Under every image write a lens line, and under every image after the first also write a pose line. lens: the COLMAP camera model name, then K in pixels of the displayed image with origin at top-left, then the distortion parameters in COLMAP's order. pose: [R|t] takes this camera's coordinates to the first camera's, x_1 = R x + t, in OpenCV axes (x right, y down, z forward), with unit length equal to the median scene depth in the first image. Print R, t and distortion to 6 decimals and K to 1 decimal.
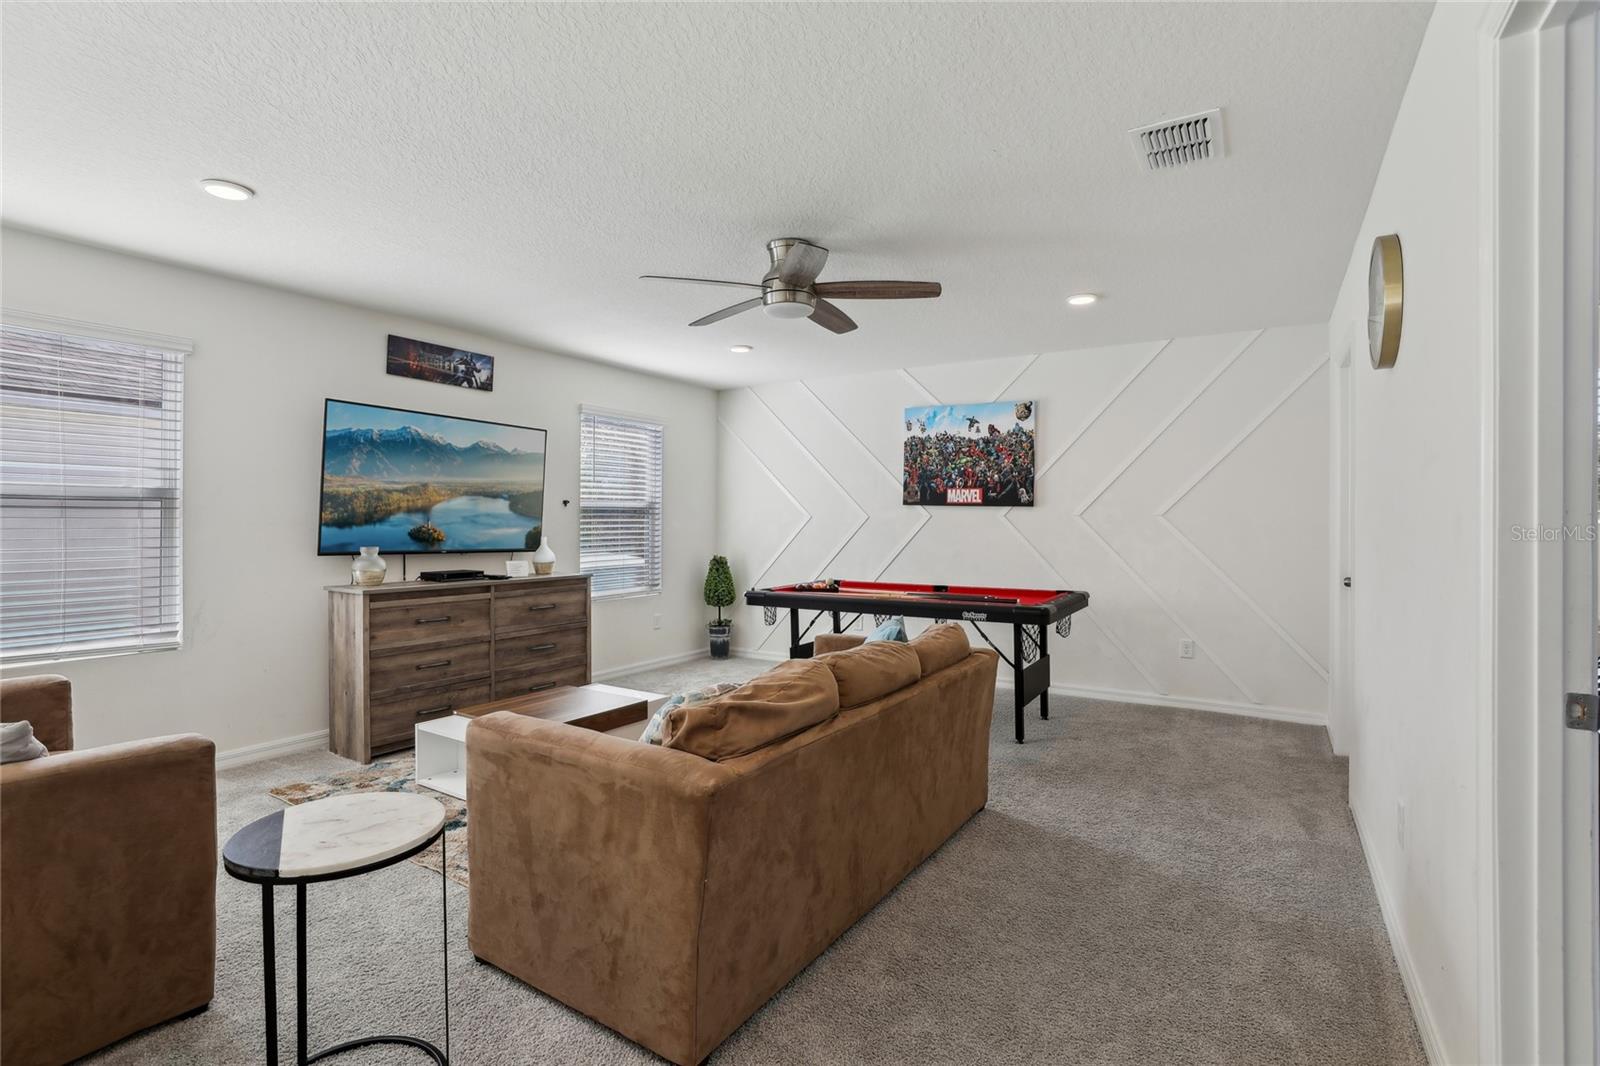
lens RADIAL K [[744.8, 0, 800.9], [0, 744.8, 518.5], [0, 0, 1]] dist [-0.034529, 0.004430]
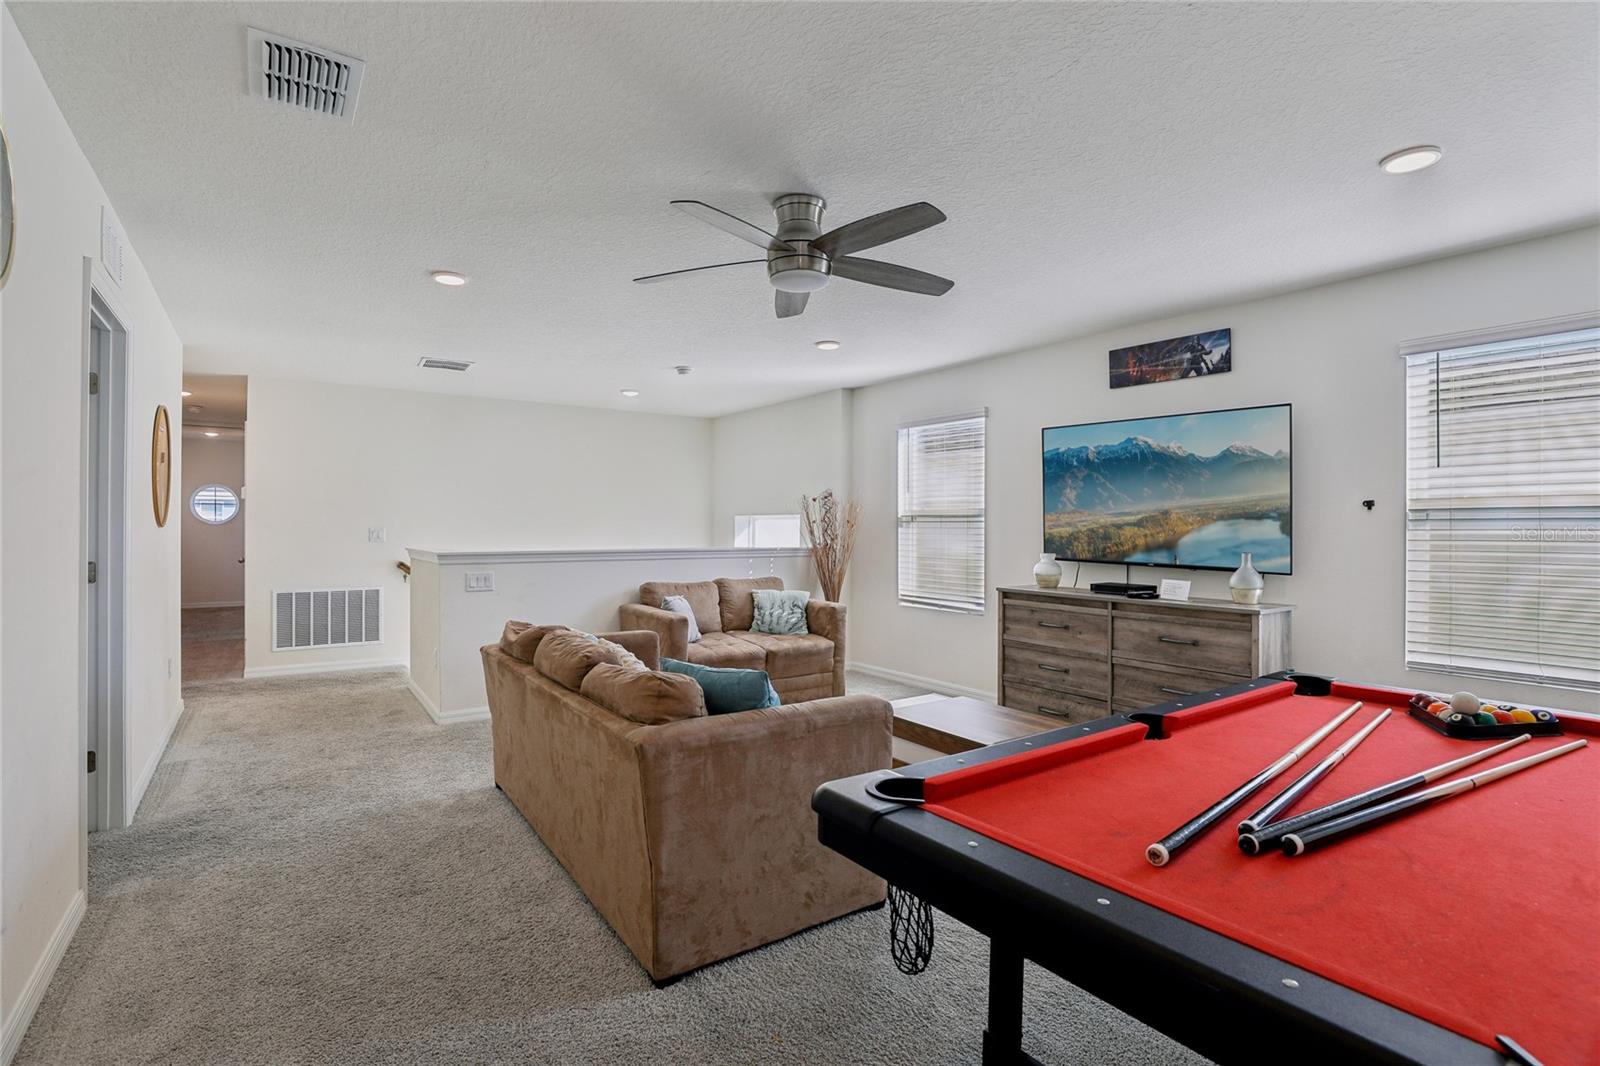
lens RADIAL K [[744.8, 0, 785.2], [0, 744.8, 528.6], [0, 0, 1]] dist [-0.034529, 0.004430]
pose [[-0.368526, -0.001213, -0.929617, 0.565088], [-0.004286, 0.999991, 0.000394, 0.001628], [0.929608, 0.004130, -0.368528, 0.945547]]
